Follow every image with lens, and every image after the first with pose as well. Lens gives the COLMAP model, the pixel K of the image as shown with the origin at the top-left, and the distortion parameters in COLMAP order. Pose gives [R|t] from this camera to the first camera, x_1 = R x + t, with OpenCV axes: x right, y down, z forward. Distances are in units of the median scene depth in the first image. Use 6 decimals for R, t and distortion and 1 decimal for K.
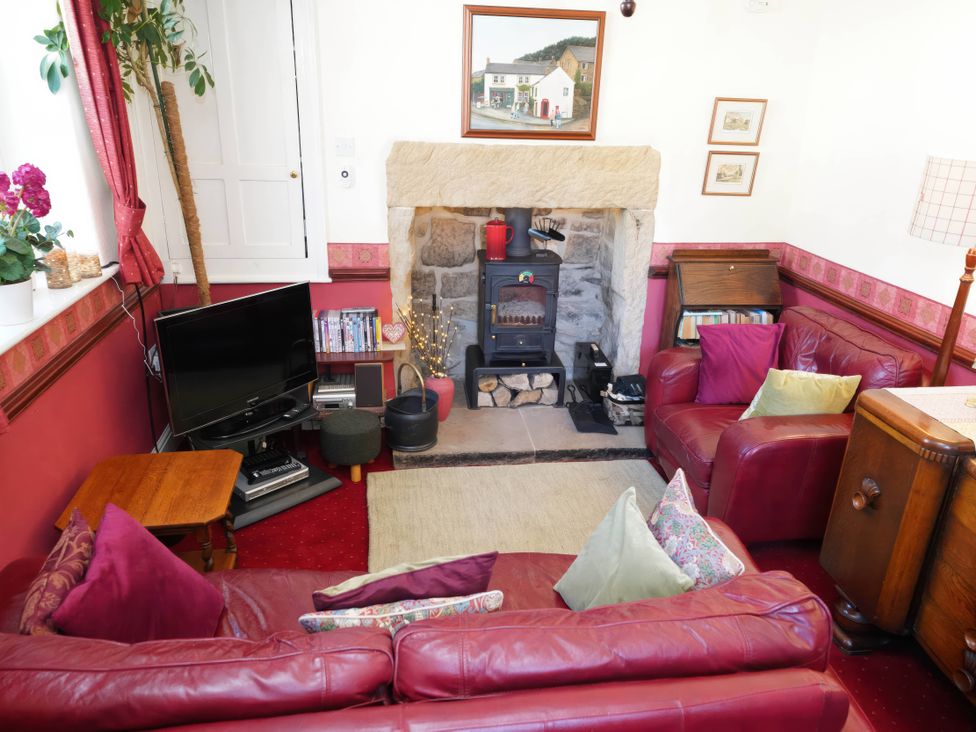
lens RADIAL K [[719.3, 0, 486.6], [0, 719.3, 364.7], [0, 0, 1]] dist [-0.020199, -0.005125]
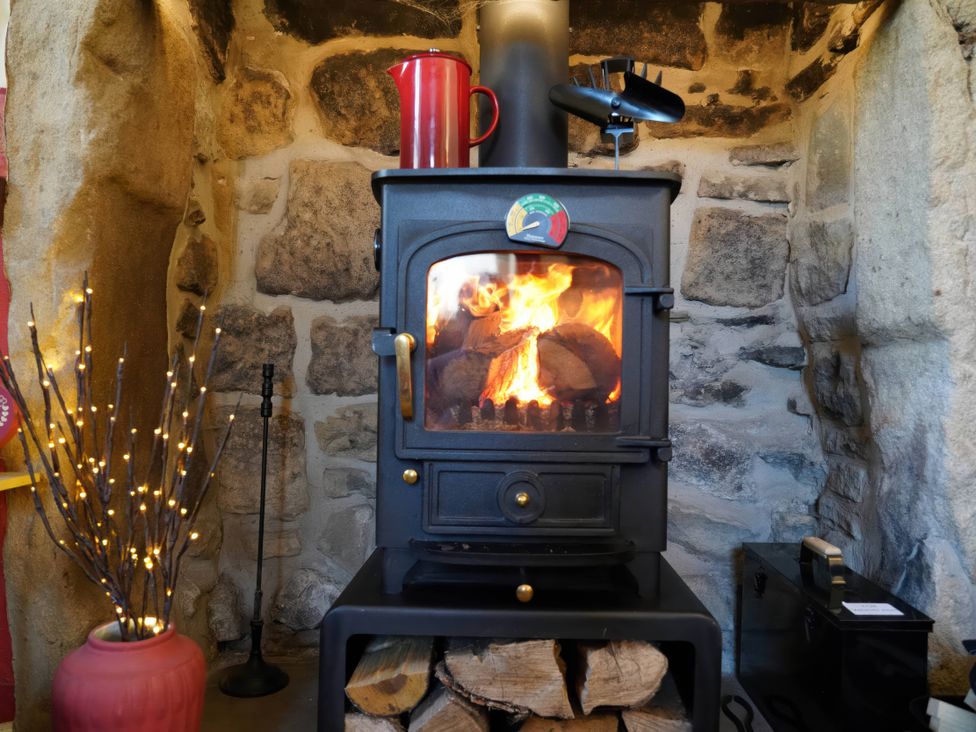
lens RADIAL K [[719.3, 0, 493.9], [0, 719.3, 371.6], [0, 0, 1]] dist [-0.020199, -0.005125]
pose [[0.990455, -0.015572, -0.136955, 0.073733], [-0.035842, 0.930323, -0.364986, 0.017582], [0.133096, 0.366411, 0.920885, 0.783624]]
